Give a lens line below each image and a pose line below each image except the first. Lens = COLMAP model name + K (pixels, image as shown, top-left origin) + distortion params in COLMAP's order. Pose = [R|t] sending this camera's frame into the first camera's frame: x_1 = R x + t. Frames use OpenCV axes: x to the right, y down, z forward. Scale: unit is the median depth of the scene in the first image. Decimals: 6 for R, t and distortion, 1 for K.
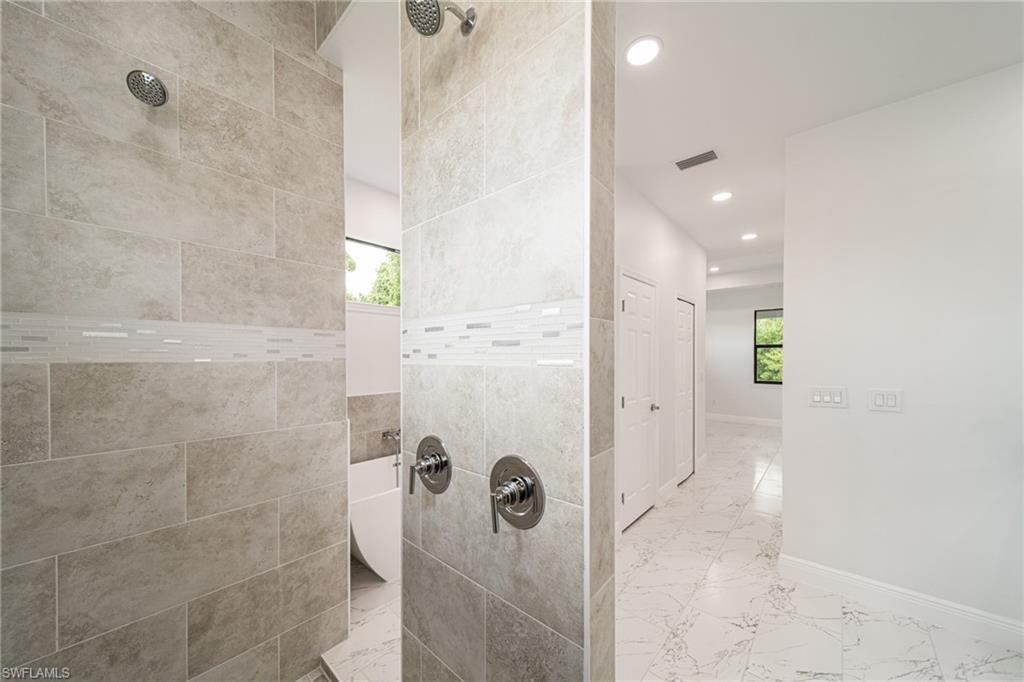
lens RADIAL K [[358.7, 0, 512.3], [0, 358.7, 360.1], [0, 0, 1]] dist [0.010342, -0.001636]
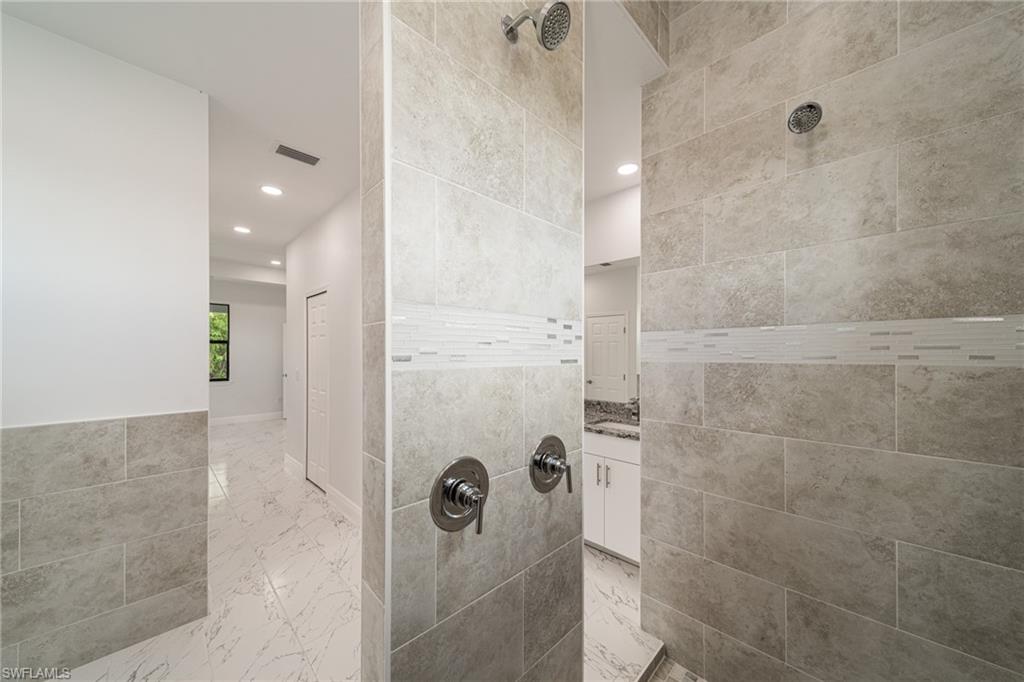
lens RADIAL K [[358.7, 0, 510.0], [0, 358.7, 353.1], [0, 0, 1]] dist [0.010342, -0.001636]
pose [[0.064688, -0.001268, 0.997905, -0.914762], [0.007767, 0.999970, 0.000768, -0.019524], [-0.997875, 0.007701, 0.064696, 0.758183]]
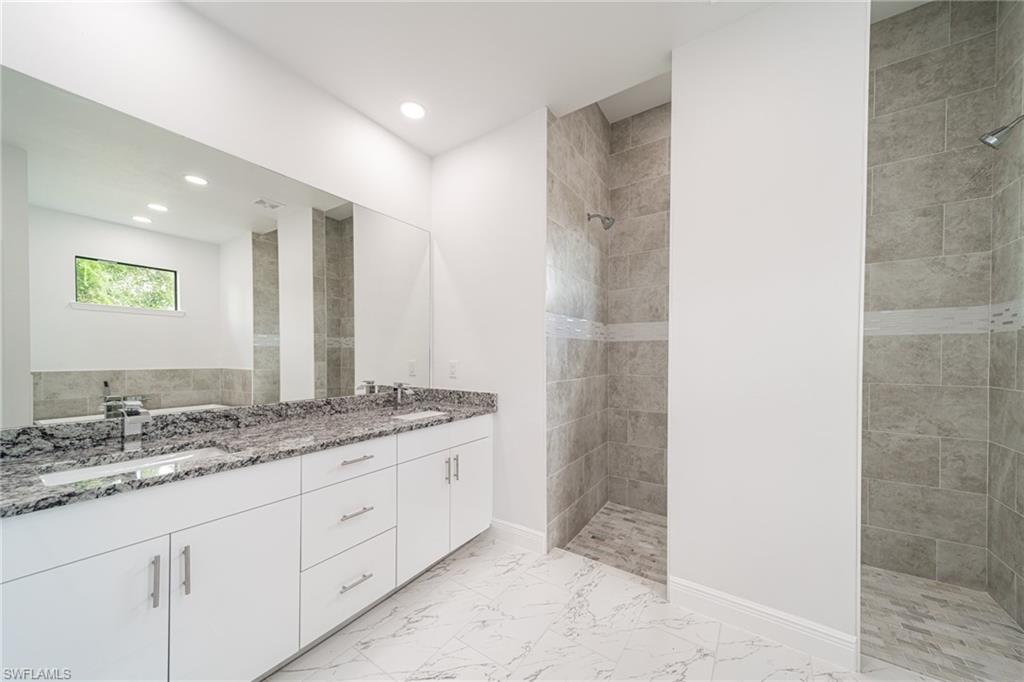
lens RADIAL K [[358.7, 0, 504.7], [0, 358.7, 356.6], [0, 0, 1]] dist [0.010342, -0.001636]
pose [[-0.993024, -0.004367, -0.117834, 1.075646], [-0.006499, 0.999822, 0.017709, 0.093538], [0.117736, 0.018351, -0.992875, 2.115041]]
